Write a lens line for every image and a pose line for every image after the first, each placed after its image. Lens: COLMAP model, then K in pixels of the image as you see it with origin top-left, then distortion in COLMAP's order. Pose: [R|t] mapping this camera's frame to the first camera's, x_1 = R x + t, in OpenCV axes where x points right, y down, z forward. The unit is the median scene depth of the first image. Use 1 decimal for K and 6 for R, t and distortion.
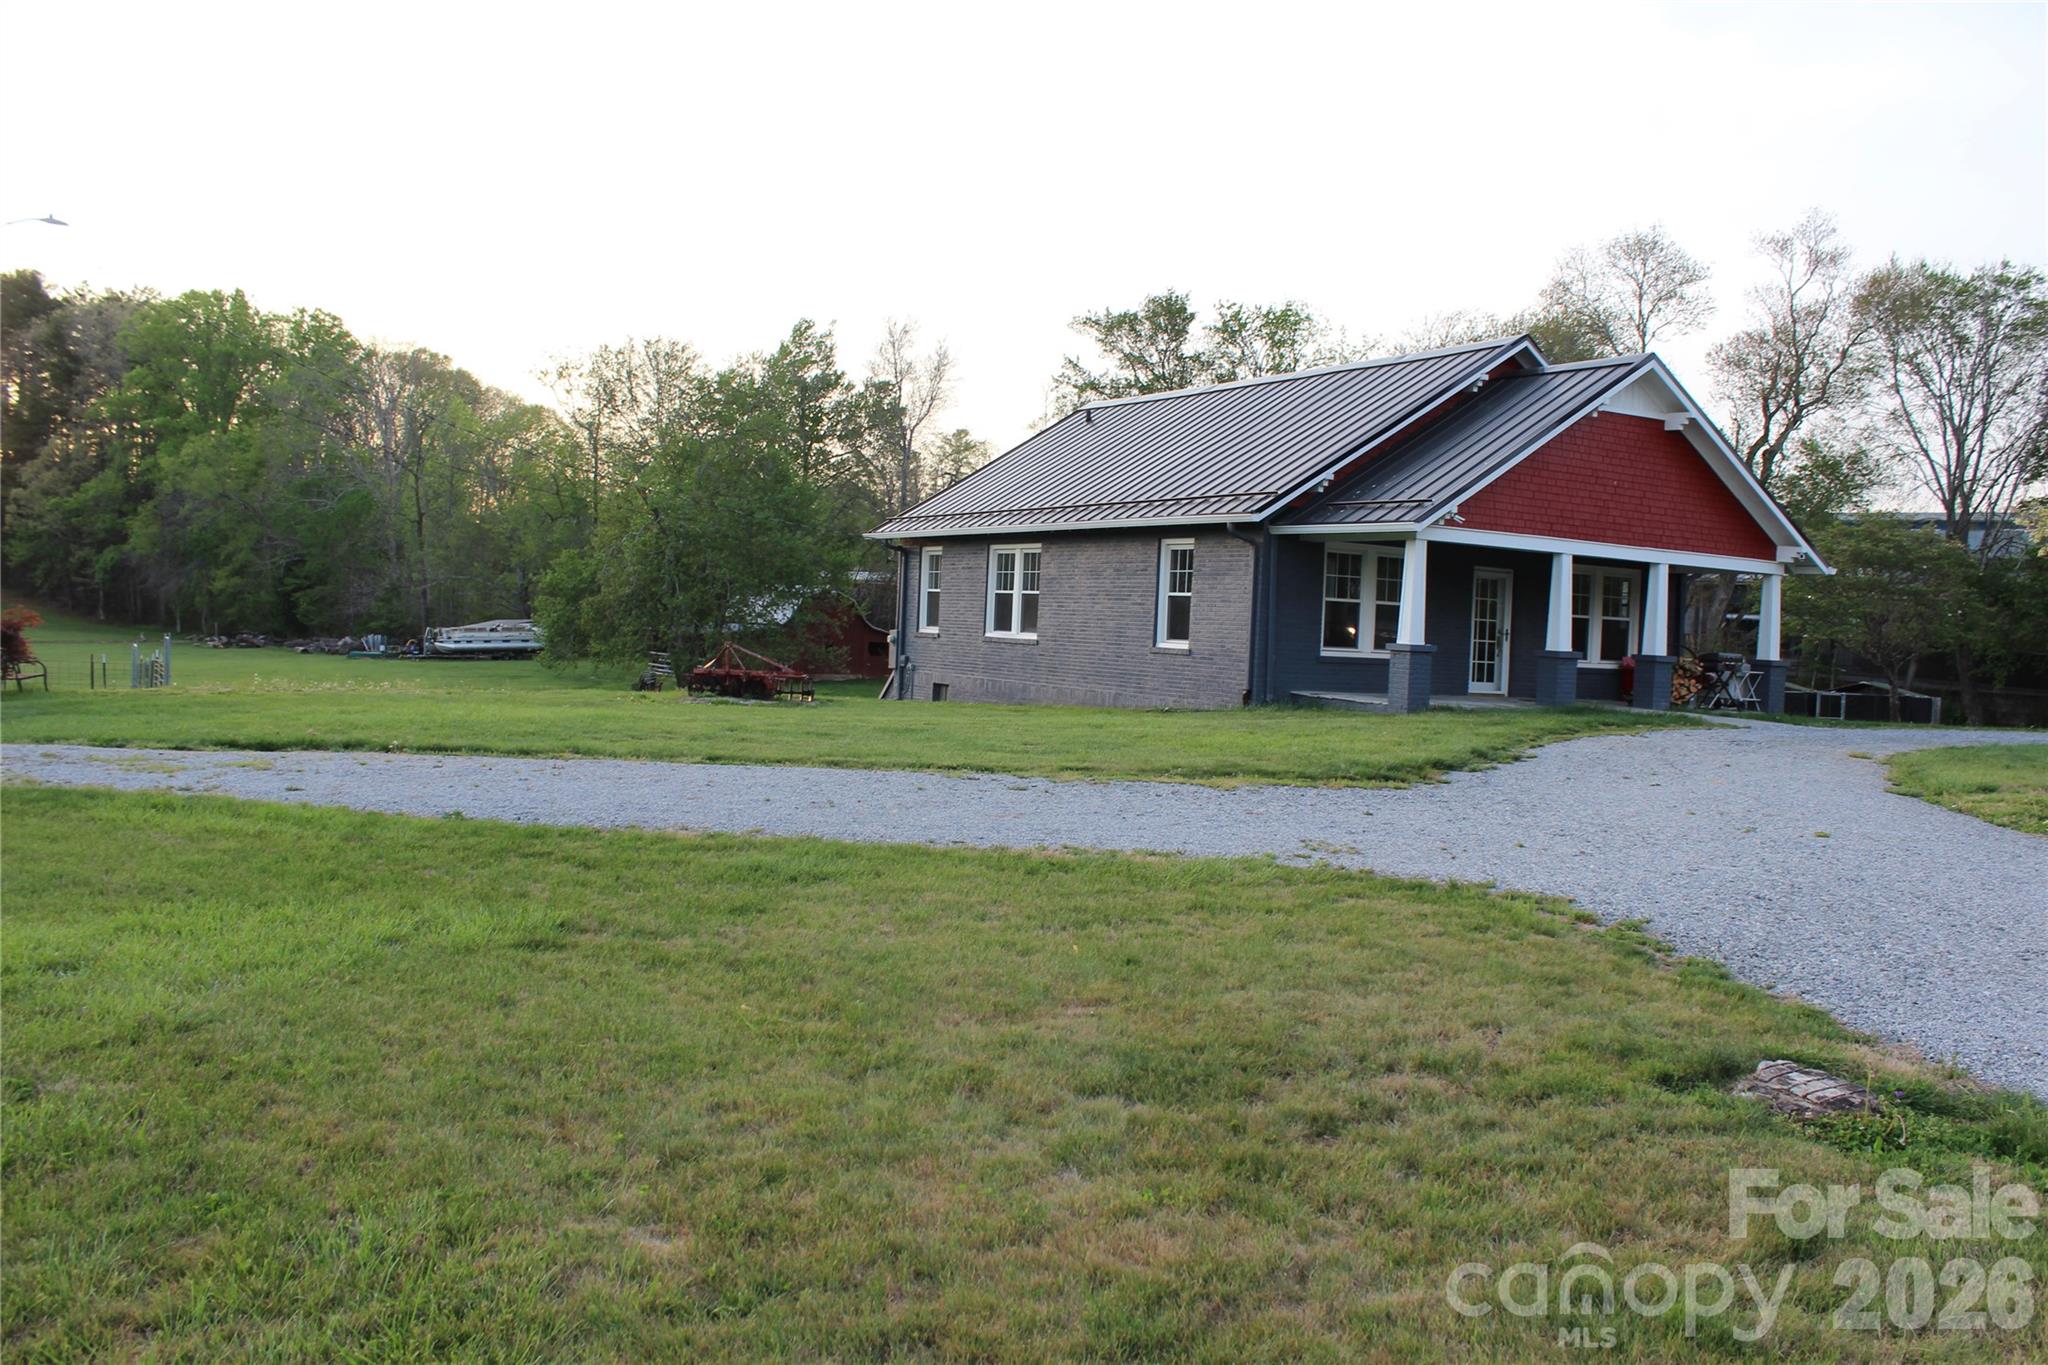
lens RADIAL K [[1711.4, 0, 1024.0], [0, 1711.4, 682.5], [0, 0, 1]] dist [-0.176630, 0.177316]
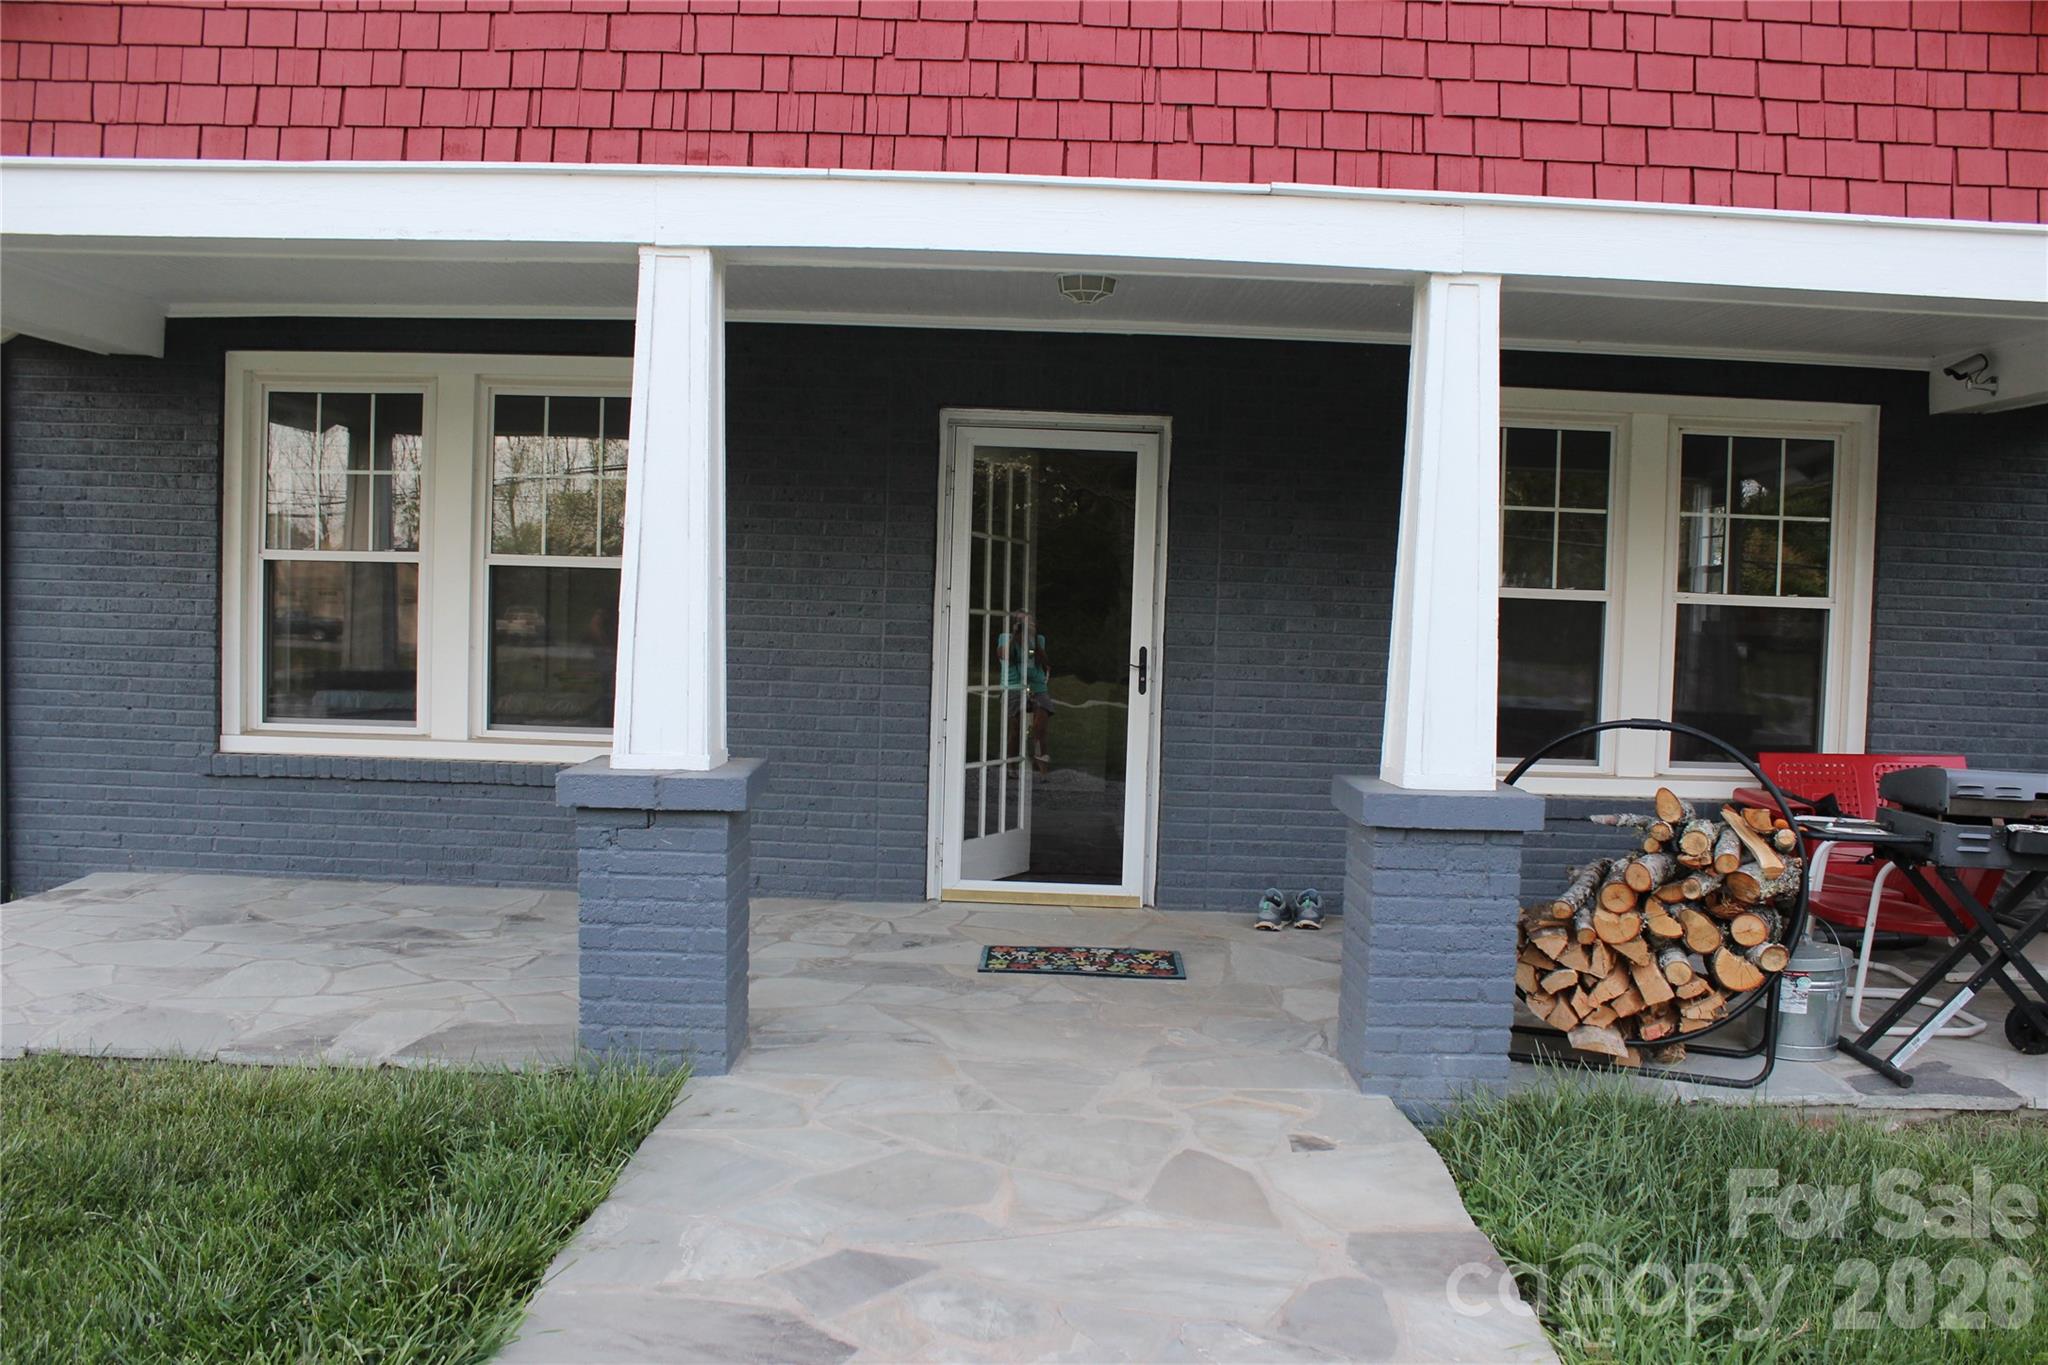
lens RADIAL K [[1711.4, 0, 1024.0], [0, 1711.4, 682.5], [0, 0, 1]] dist [-0.176630, 0.177316]
pose [[0.865886, 0.006393, -0.500201, 0.085231], [-0.010865, 0.999923, -0.006028, -0.005530], [0.500124, 0.010654, 0.865889, 0.164960]]
